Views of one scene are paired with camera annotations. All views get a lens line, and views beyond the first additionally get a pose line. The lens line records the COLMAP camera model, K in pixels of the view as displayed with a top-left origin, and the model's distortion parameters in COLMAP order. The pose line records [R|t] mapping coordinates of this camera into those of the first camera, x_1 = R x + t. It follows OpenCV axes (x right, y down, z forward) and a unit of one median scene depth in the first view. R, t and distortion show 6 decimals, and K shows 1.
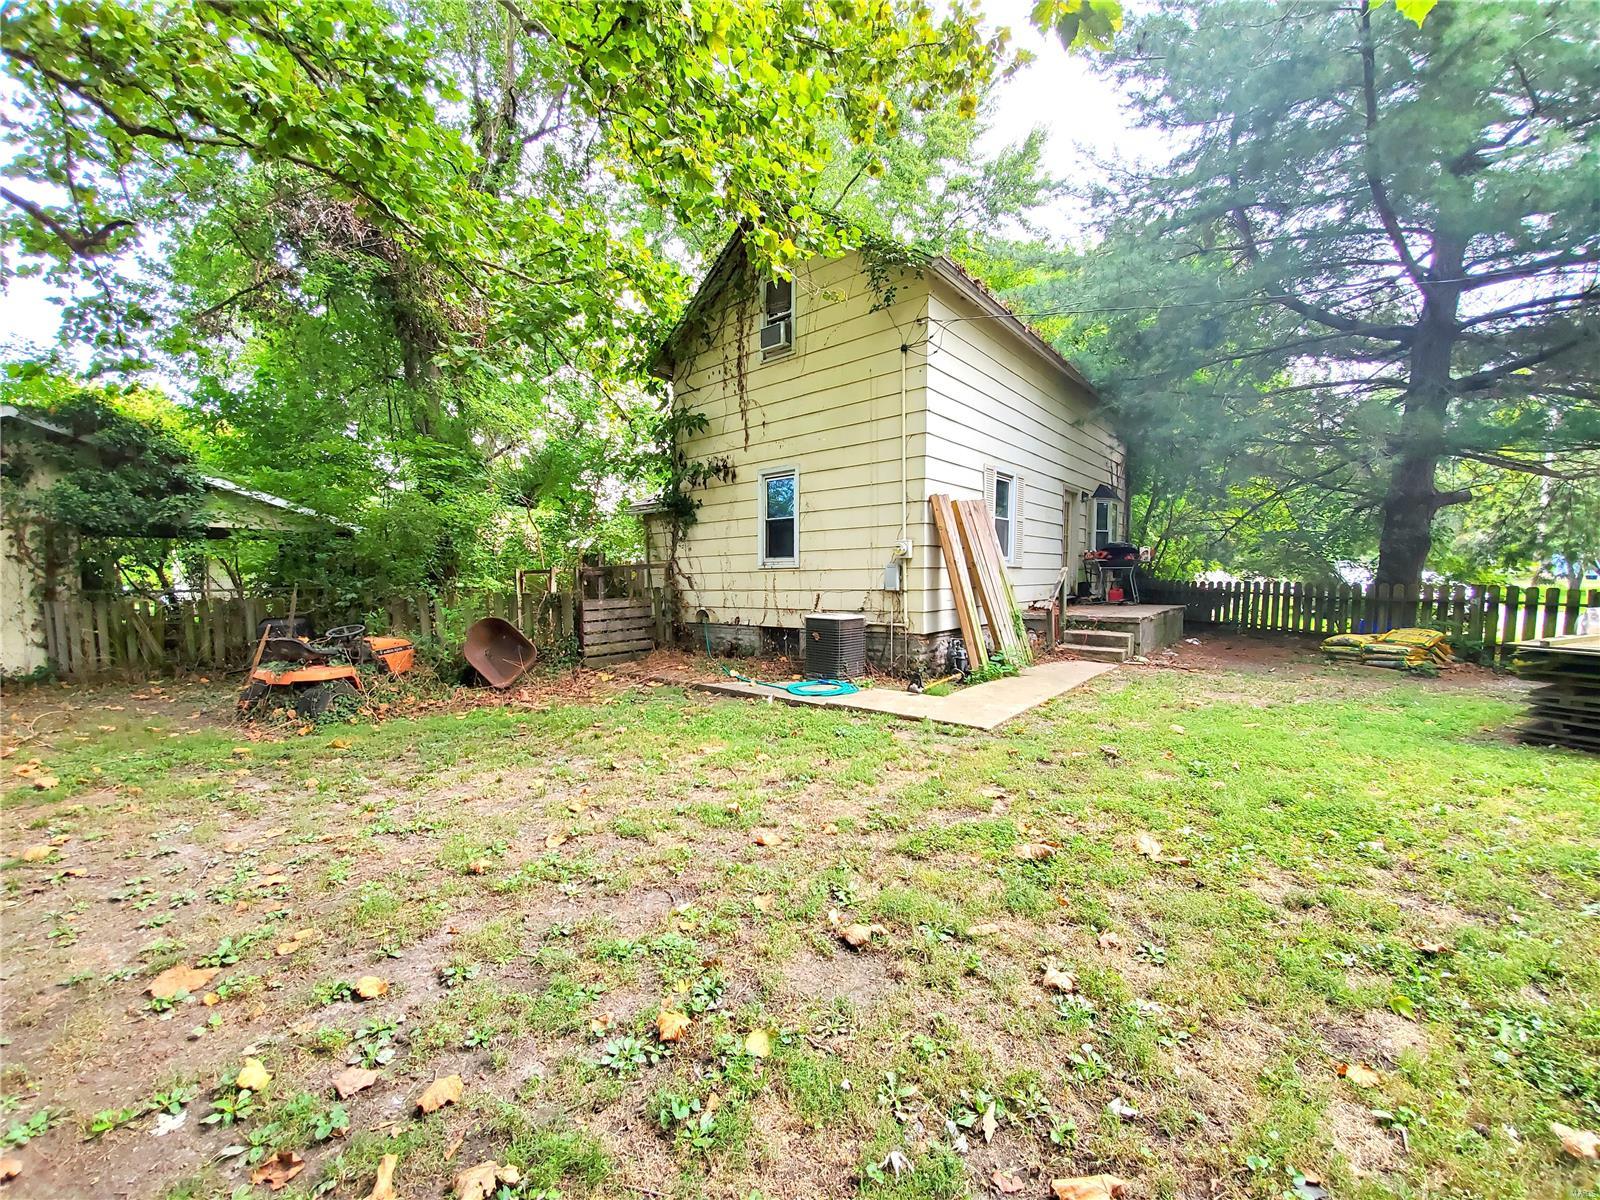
lens RADIAL K [[628.0, 0, 803.5], [0, 628.0, 613.7], [0, 0, 1]] dist [0.002238, -0.013454]
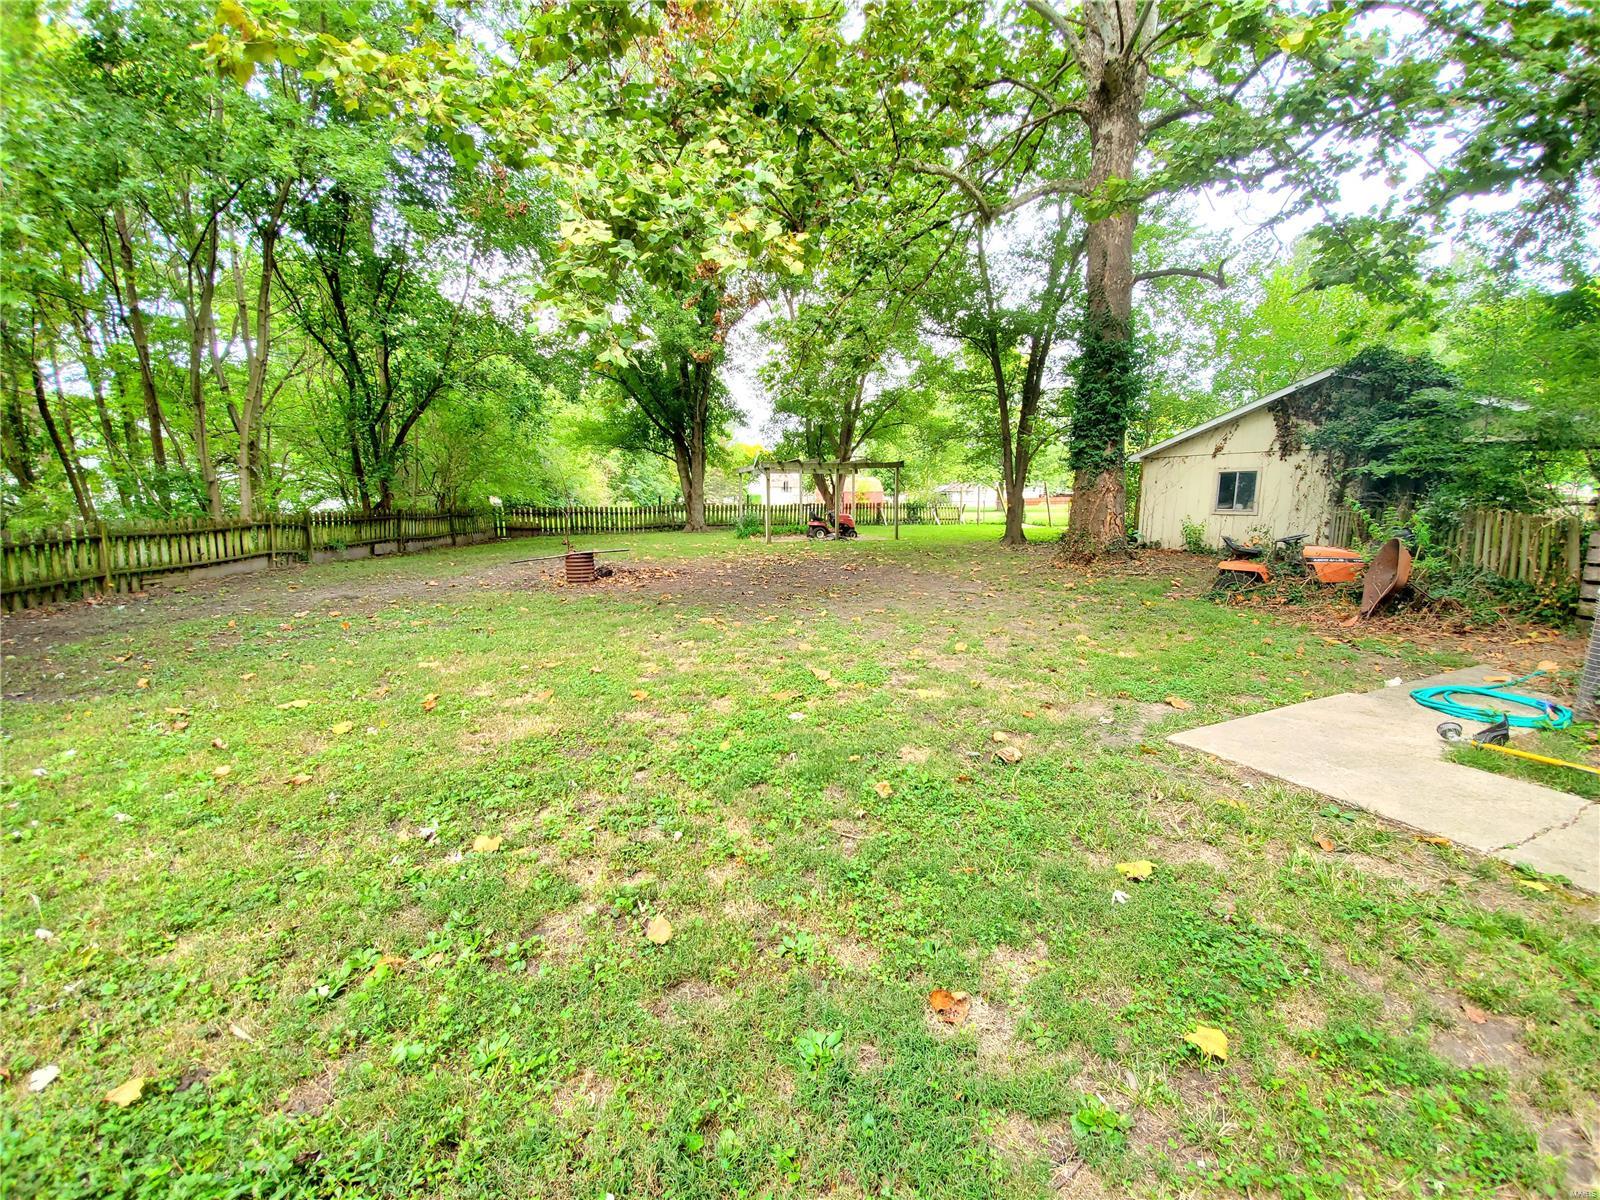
lens RADIAL K [[628.0, 0, 803.5], [0, 628.0, 613.7], [0, 0, 1]] dist [0.002238, -0.013454]
pose [[-0.452454, 0.177045, -0.874037, 0.717957], [-0.041869, 0.974797, 0.219128, -0.050207], [0.890805, 0.135740, -0.433638, 0.654999]]
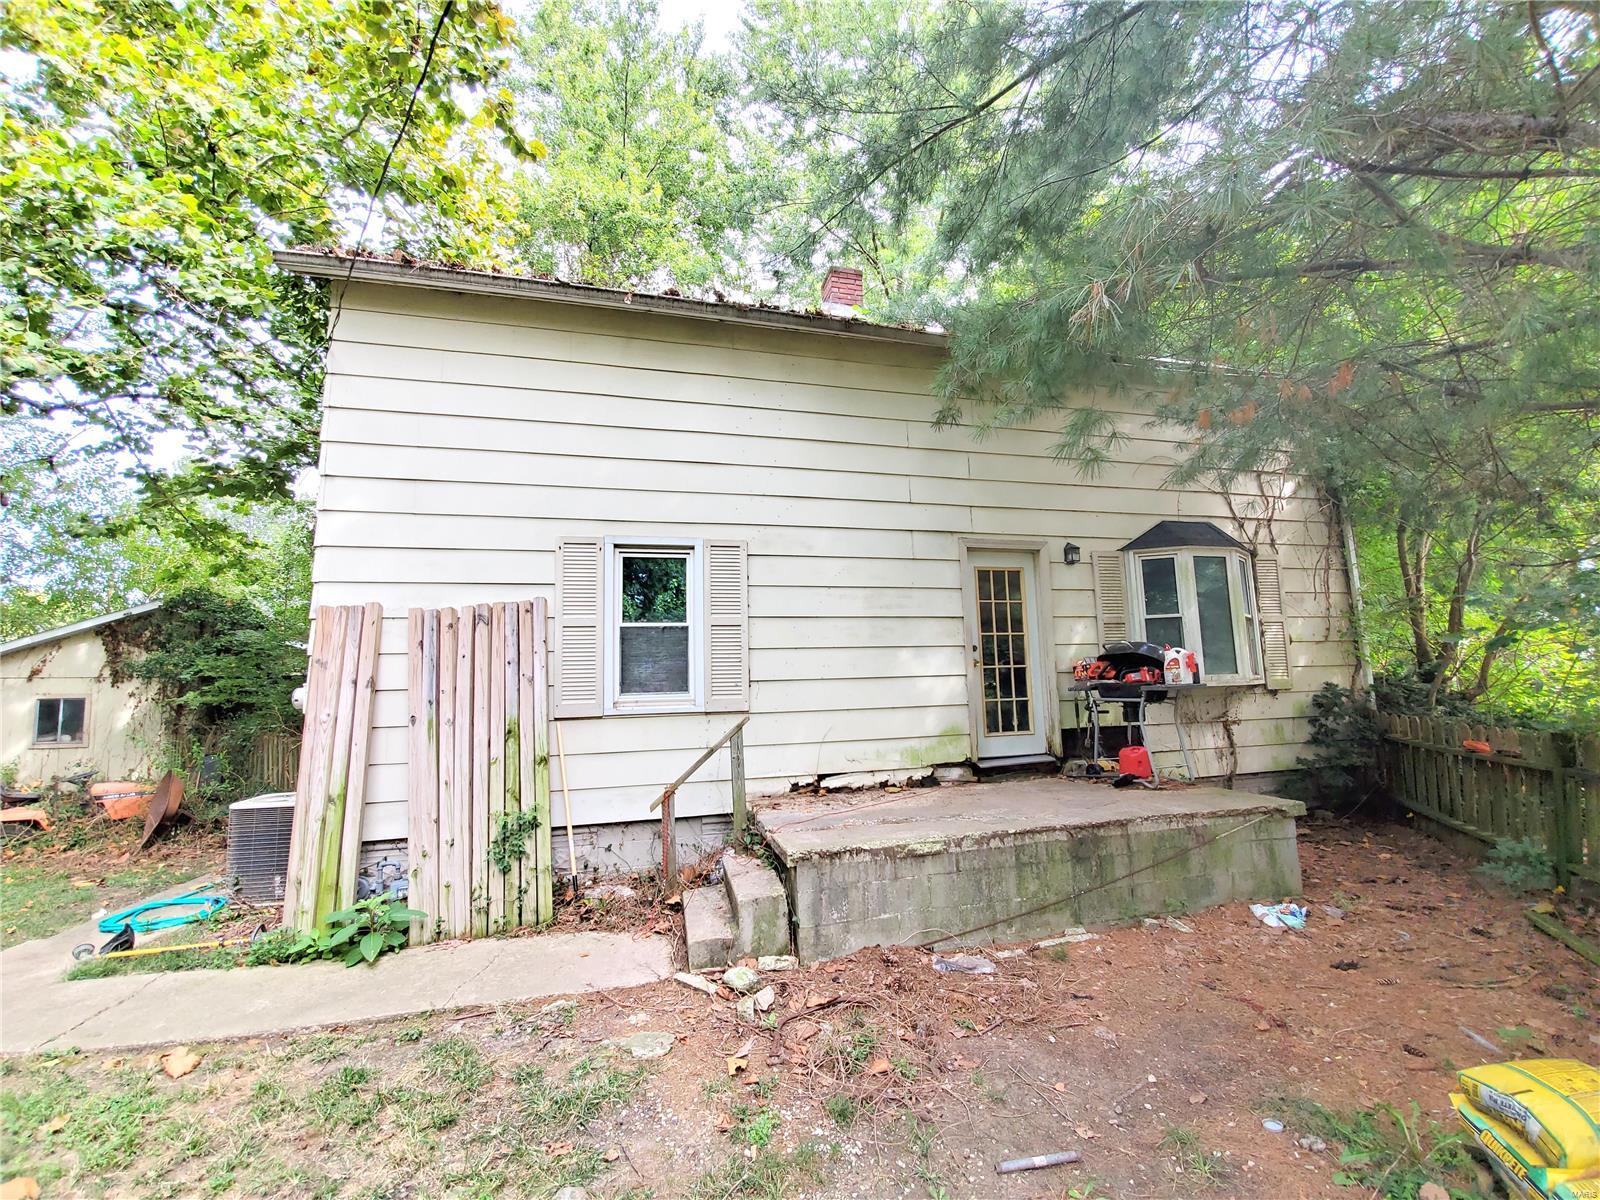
lens RADIAL K [[628.0, 0, 803.5], [0, 628.0, 613.7], [0, 0, 1]] dist [0.002238, -0.013454]
pose [[0.802938, -0.087482, -0.589607, 0.930691], [-0.011371, 0.986743, -0.161892, -0.091212], [0.595953, 0.136694, 0.791299, 0.807200]]
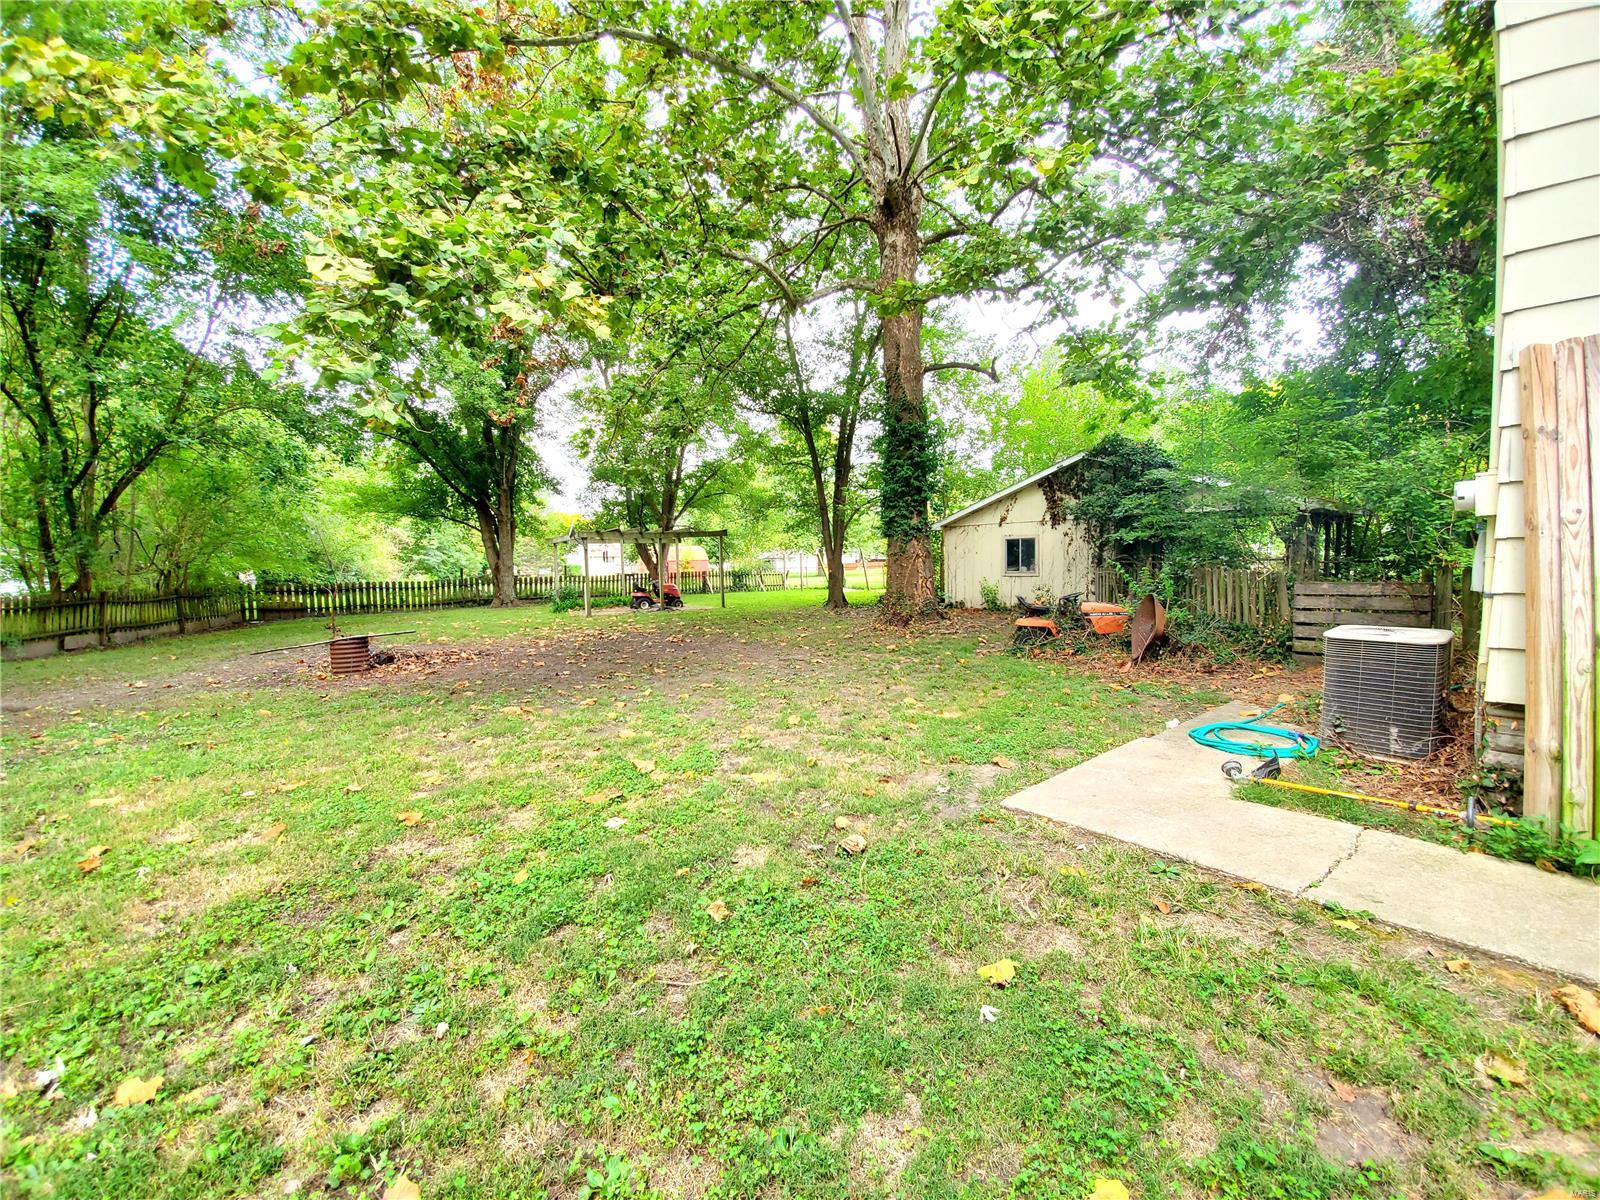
lens RADIAL K [[628.0, 0, 803.5], [0, 628.0, 613.7], [0, 0, 1]] dist [0.002238, -0.013454]
pose [[-0.196316, 0.096030, -0.975827, 0.671807], [-0.034398, 0.993906, 0.104730, -0.052110], [0.979937, 0.054127, -0.191817, 0.643884]]
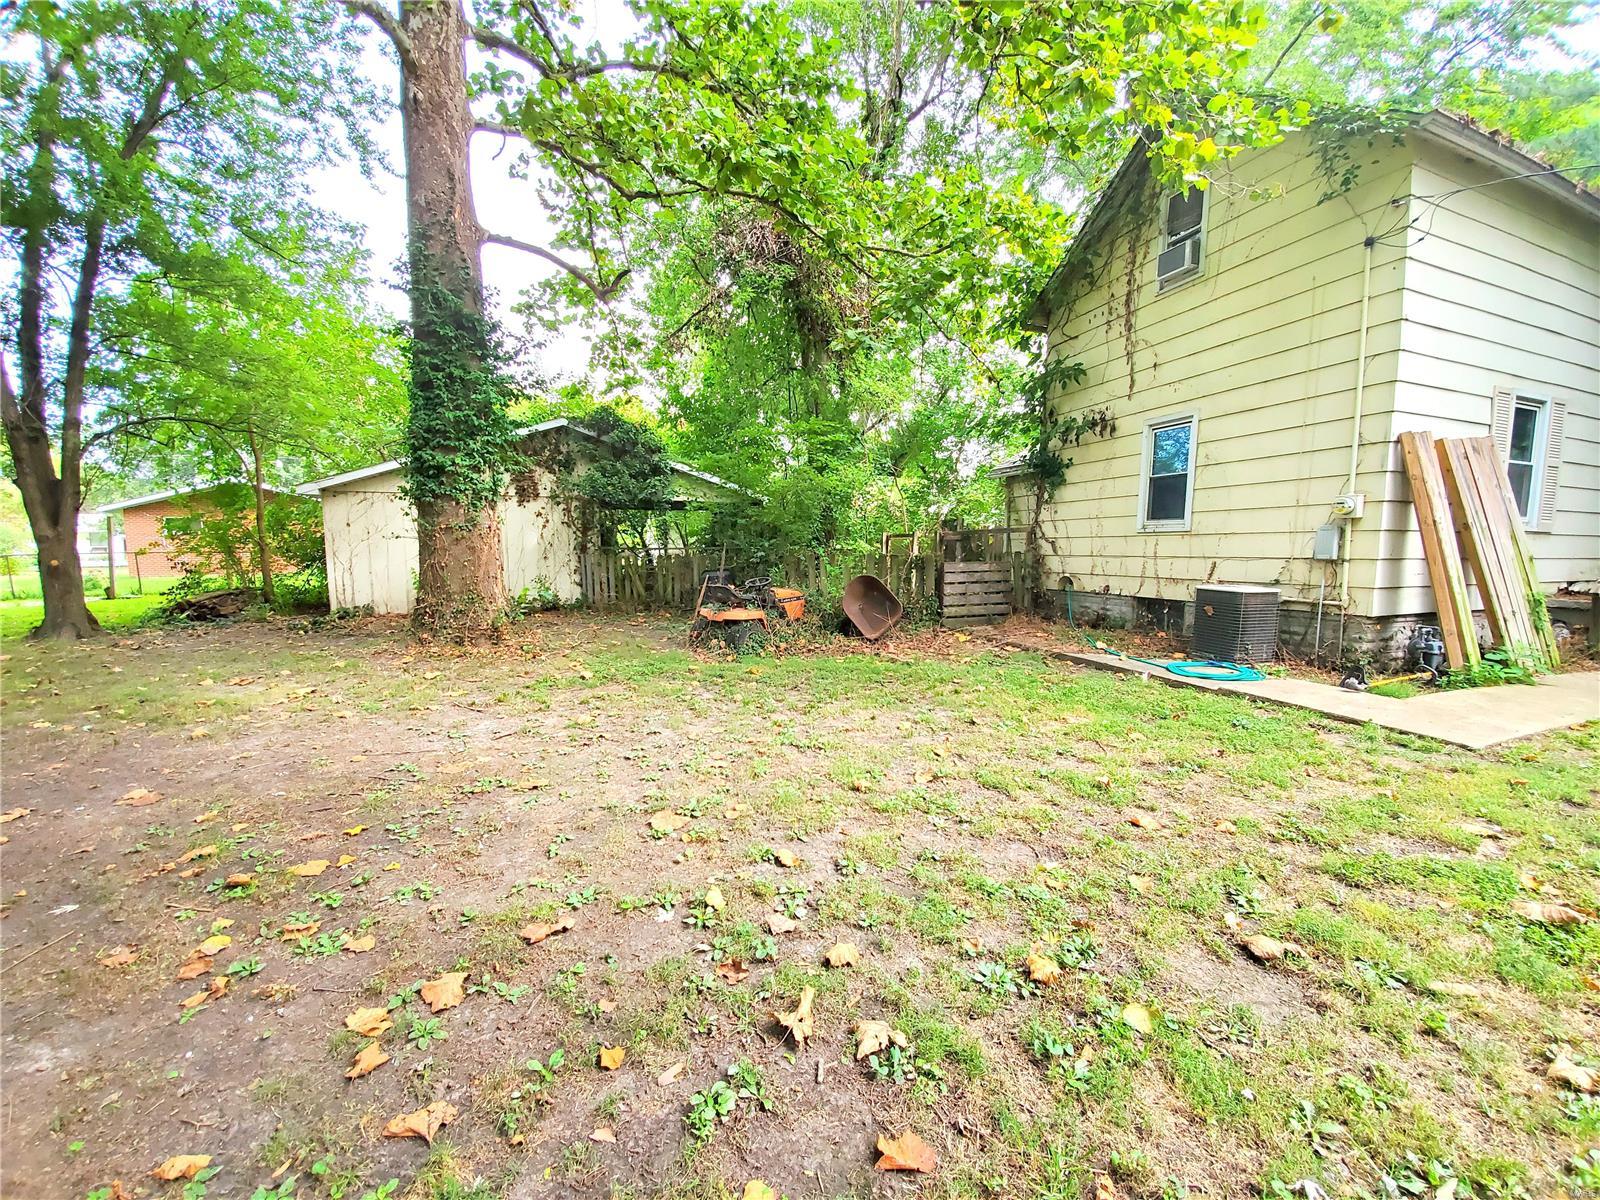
lens RADIAL K [[628.0, 0, 803.5], [0, 628.0, 613.7], [0, 0, 1]] dist [0.002238, -0.013454]
pose [[0.856295, 0.065002, -0.512380, -0.016786], [-0.038581, 0.997327, 0.062047, 0.009547], [0.515044, -0.033363, 0.856514, -0.015247]]
